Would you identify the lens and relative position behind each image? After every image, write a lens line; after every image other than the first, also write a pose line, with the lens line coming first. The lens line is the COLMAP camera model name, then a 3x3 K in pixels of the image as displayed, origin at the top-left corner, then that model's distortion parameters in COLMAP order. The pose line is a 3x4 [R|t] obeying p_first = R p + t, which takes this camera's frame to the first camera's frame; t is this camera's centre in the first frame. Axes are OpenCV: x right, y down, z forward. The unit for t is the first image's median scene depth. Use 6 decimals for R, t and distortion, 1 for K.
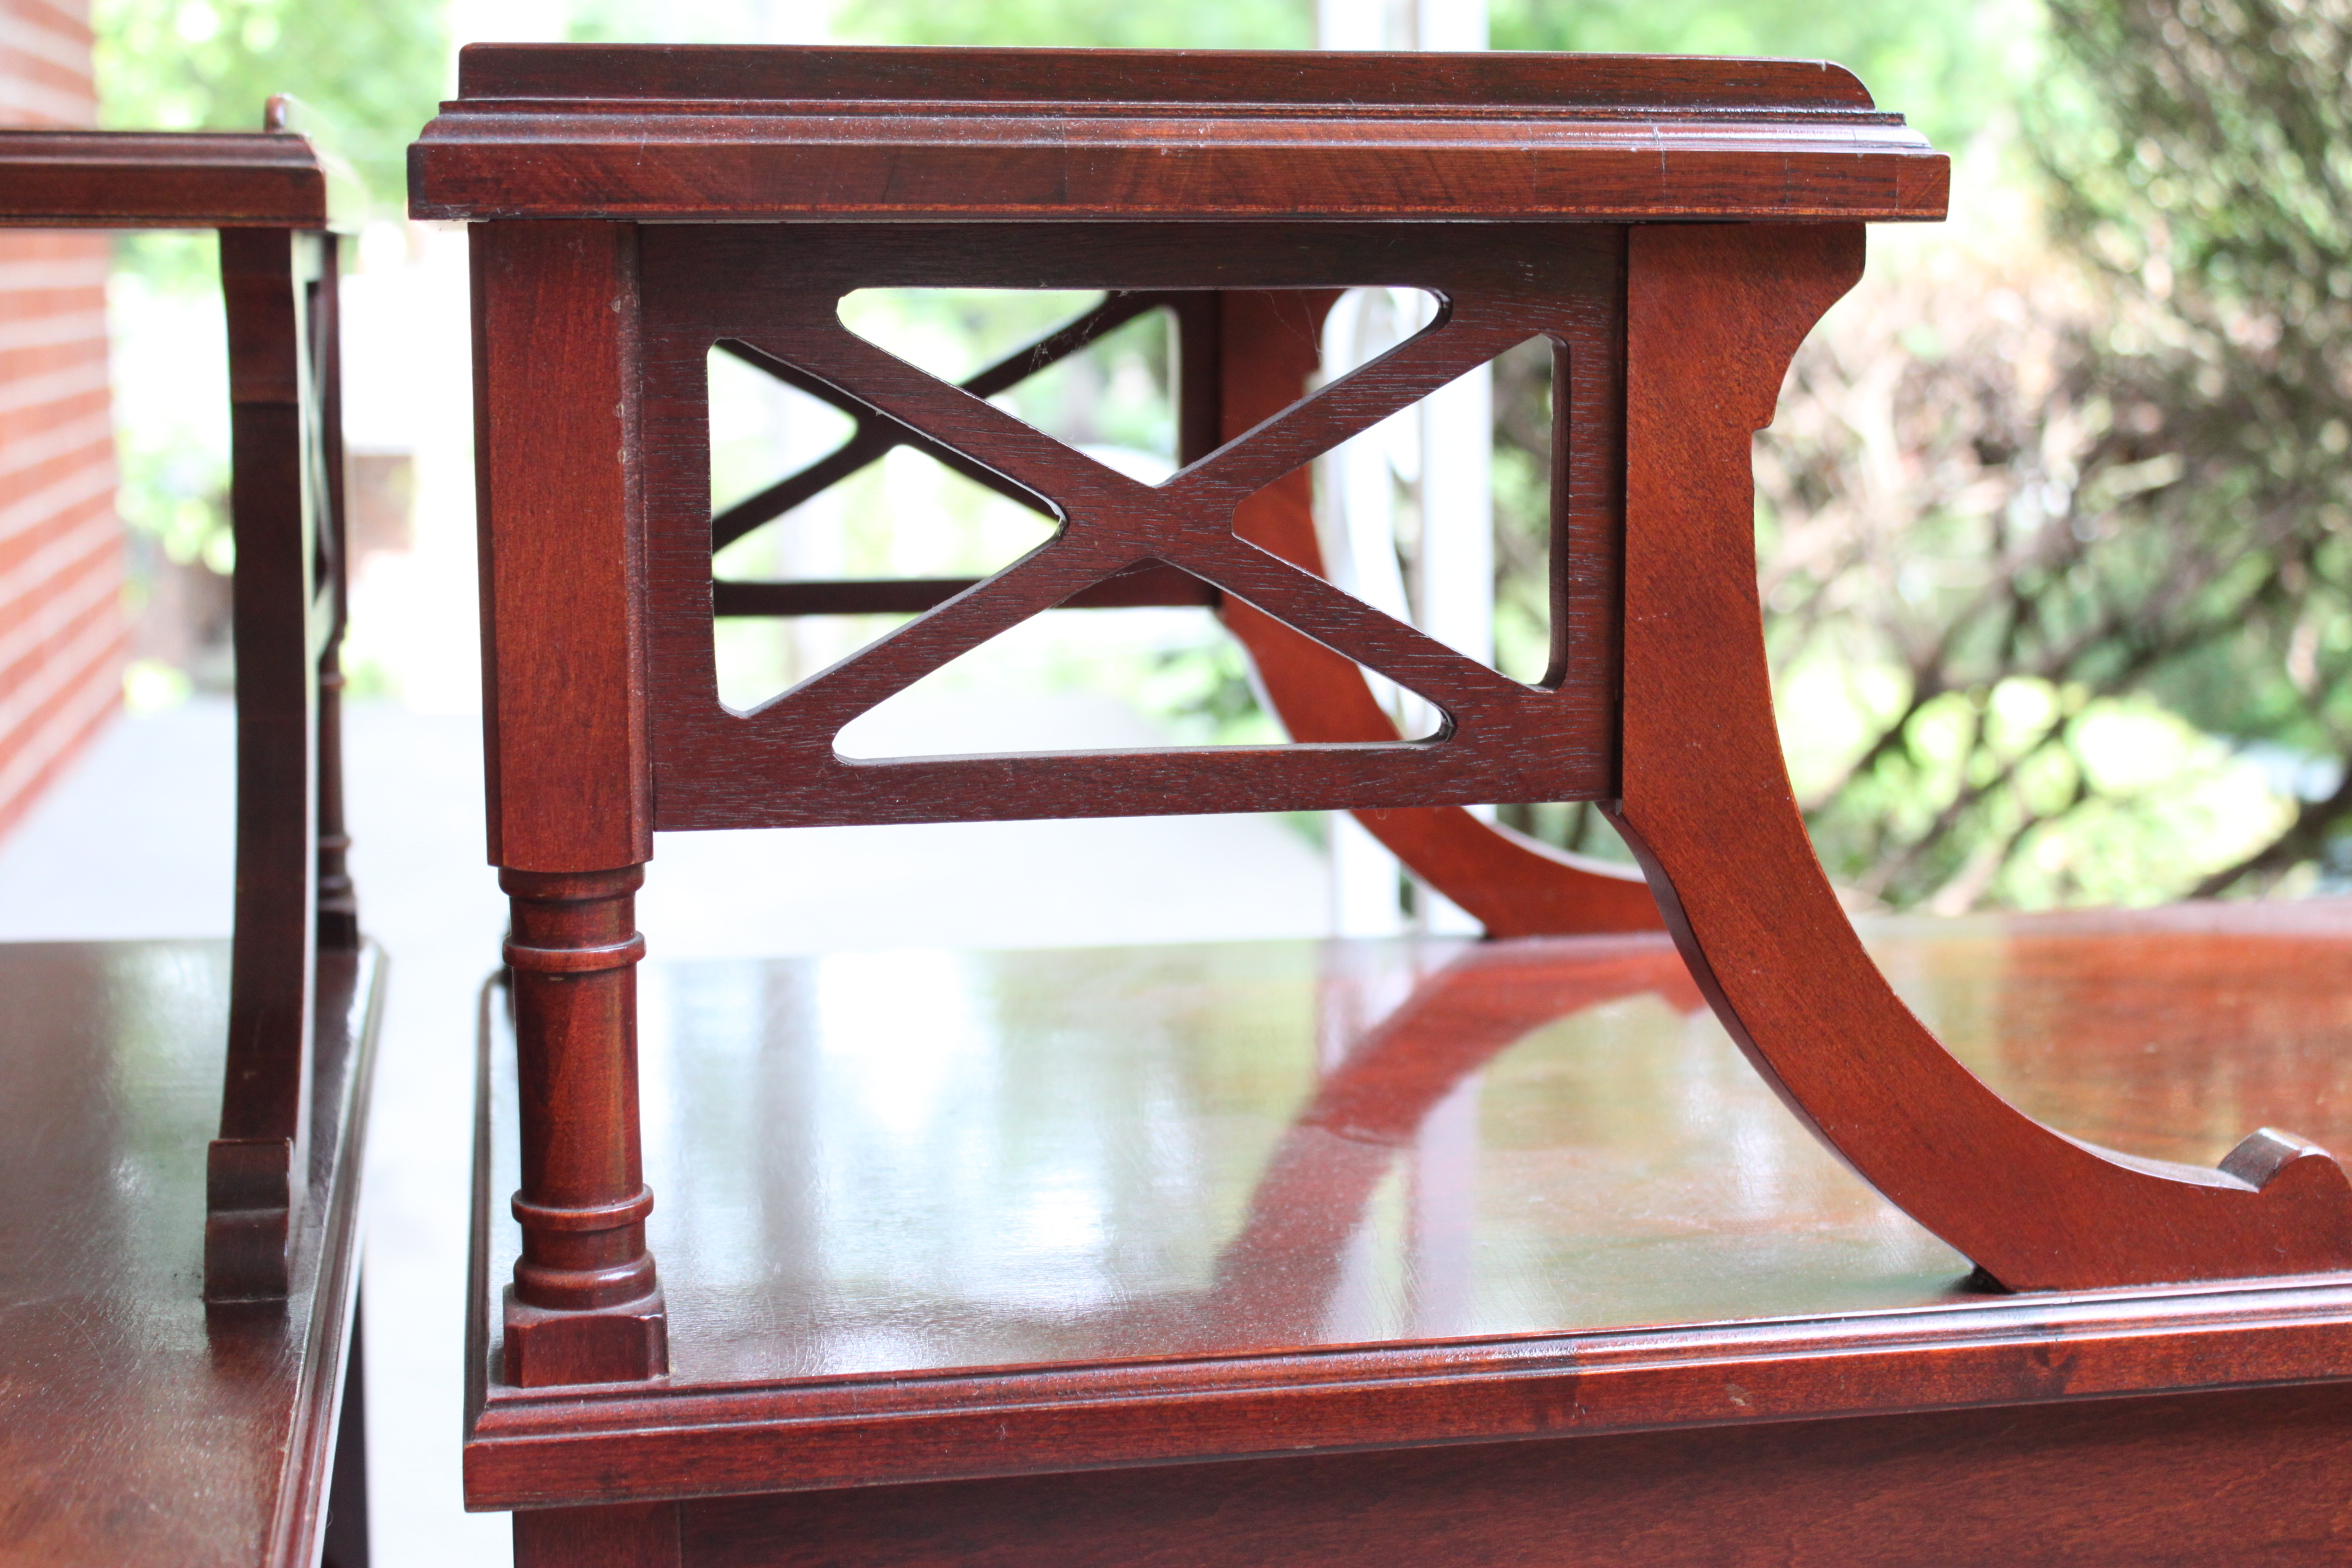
lens RADIAL K [[3581.3, 0, 1176.0], [0, 3581.3, 784.0], [0, 0, 1]] dist [0.026127, 0.036899]
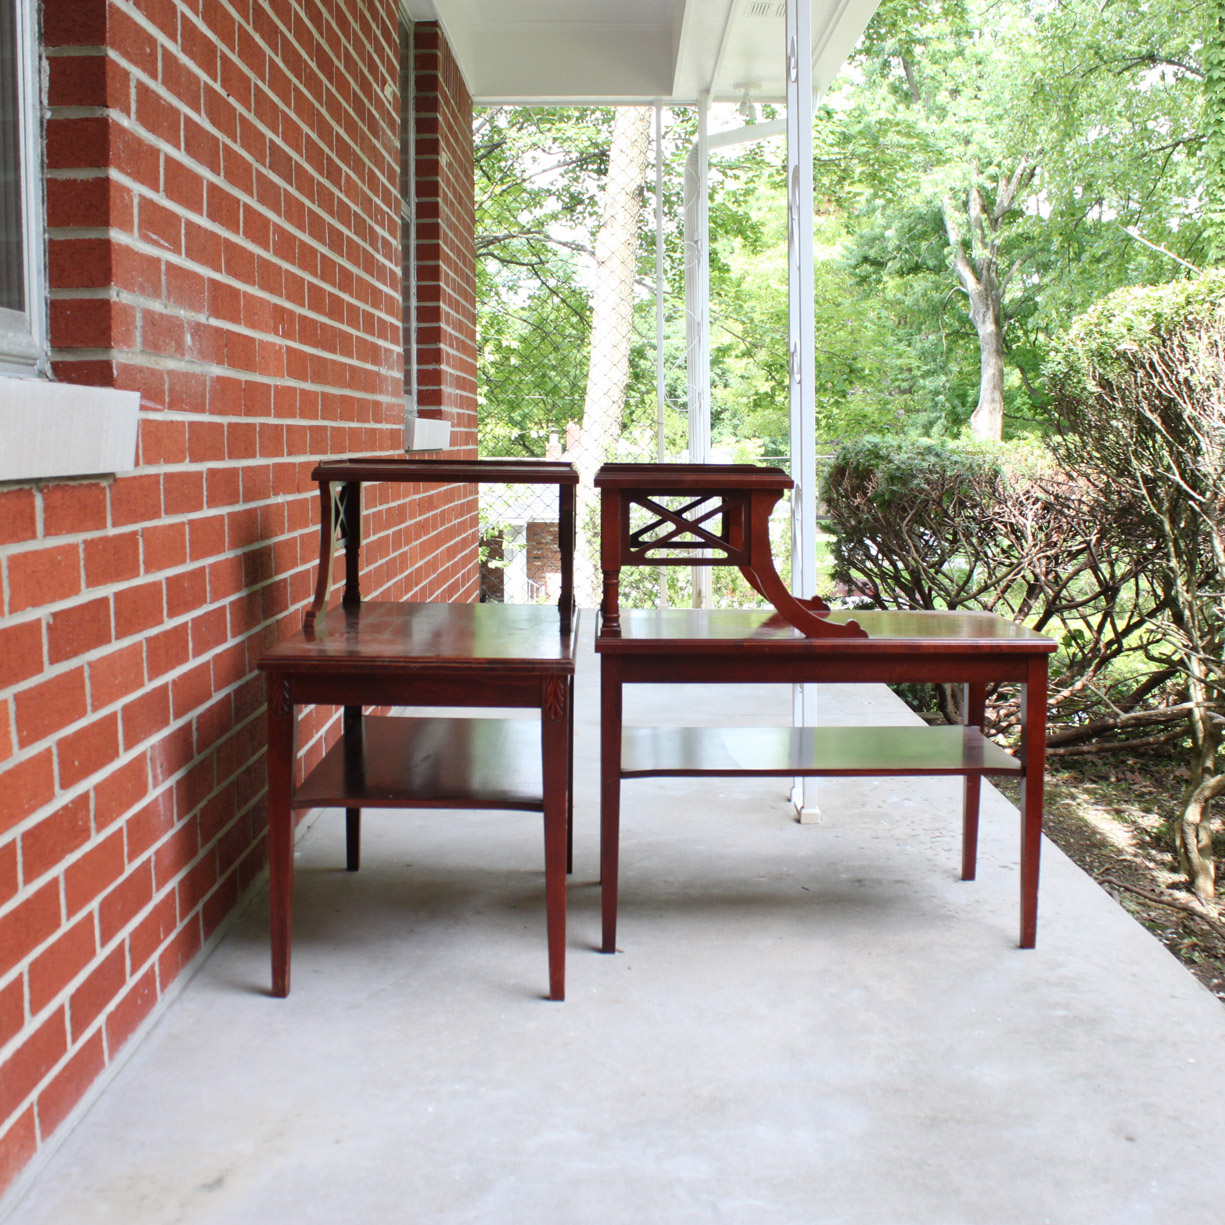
lens RADIAL K [[1628.2, 0, 612.5], [0, 1628.2, 612.5], [0, 0, 1]] dist [0.002615, 0.004189]
pose [[0.984406, 0.021776, -0.174560, 0.438924], [-0.032673, 0.997676, -0.059797, 0.315378], [0.172852, 0.064568, 0.982829, -2.386045]]
